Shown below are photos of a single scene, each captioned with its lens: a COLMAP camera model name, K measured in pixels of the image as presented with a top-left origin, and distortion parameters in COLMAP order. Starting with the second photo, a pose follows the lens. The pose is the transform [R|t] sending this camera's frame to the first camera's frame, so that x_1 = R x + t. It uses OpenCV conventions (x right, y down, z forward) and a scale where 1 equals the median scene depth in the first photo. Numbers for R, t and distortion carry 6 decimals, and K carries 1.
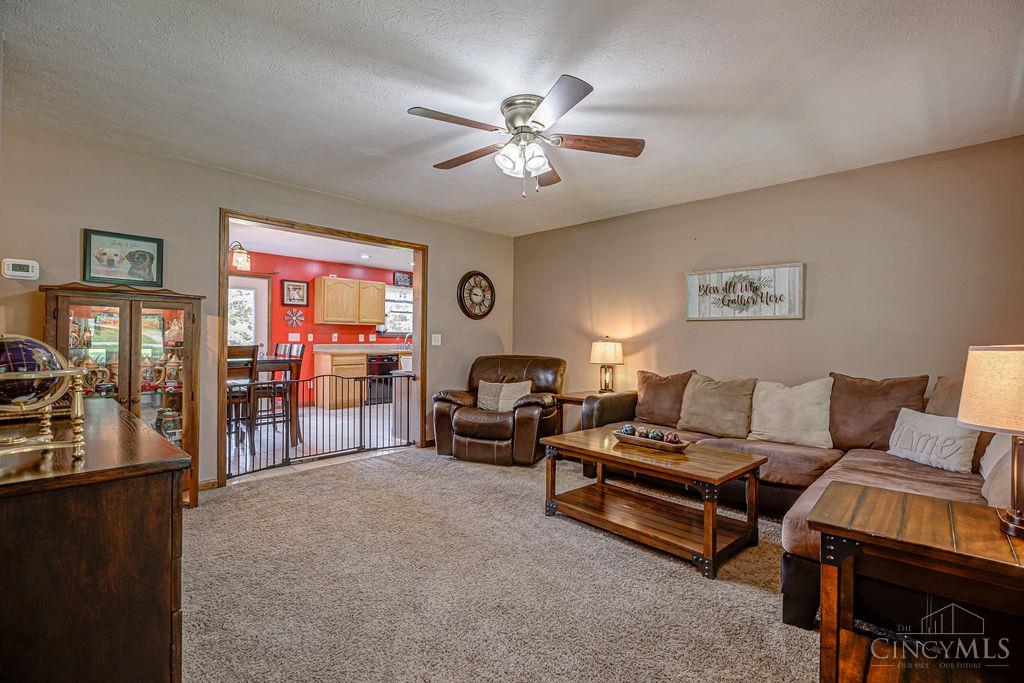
lens RADIAL K [[469.2, 0, 521.5], [0, 469.2, 341.5], [0, 0, 1]] dist [-0.007420, 0.000745]
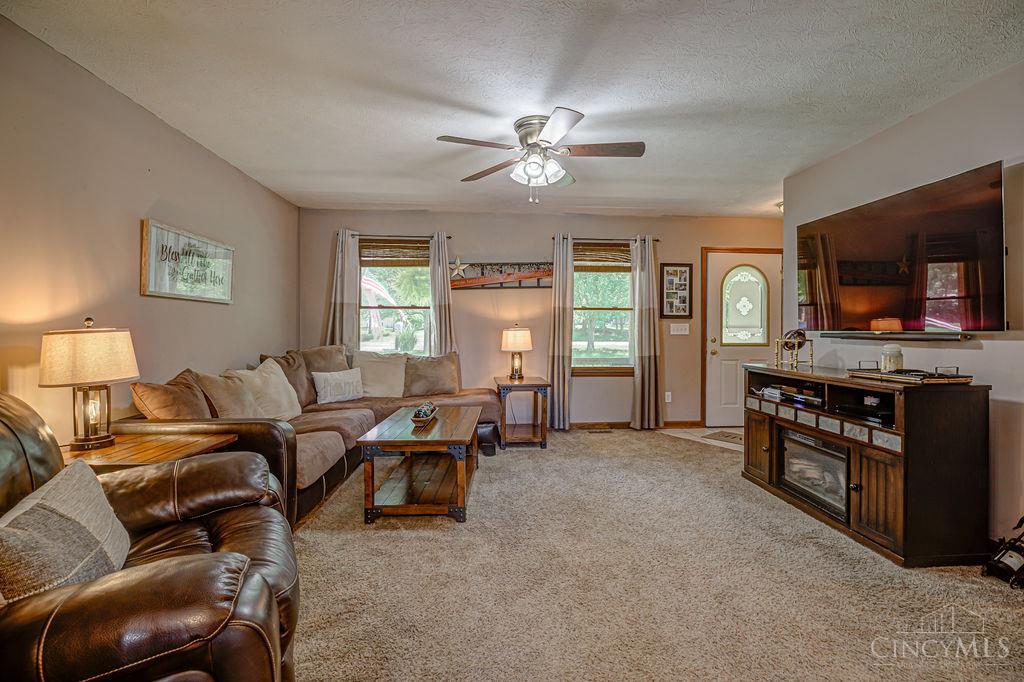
lens RADIAL K [[469.2, 0, 514.5], [0, 469.2, 333.2], [0, 0, 1]] dist [-0.007420, 0.000745]
pose [[-0.737777, -0.015438, 0.674868, -0.469098], [-0.004232, 0.999825, 0.018244, -0.007257], [-0.675031, 0.010604, -0.737713, 1.209143]]
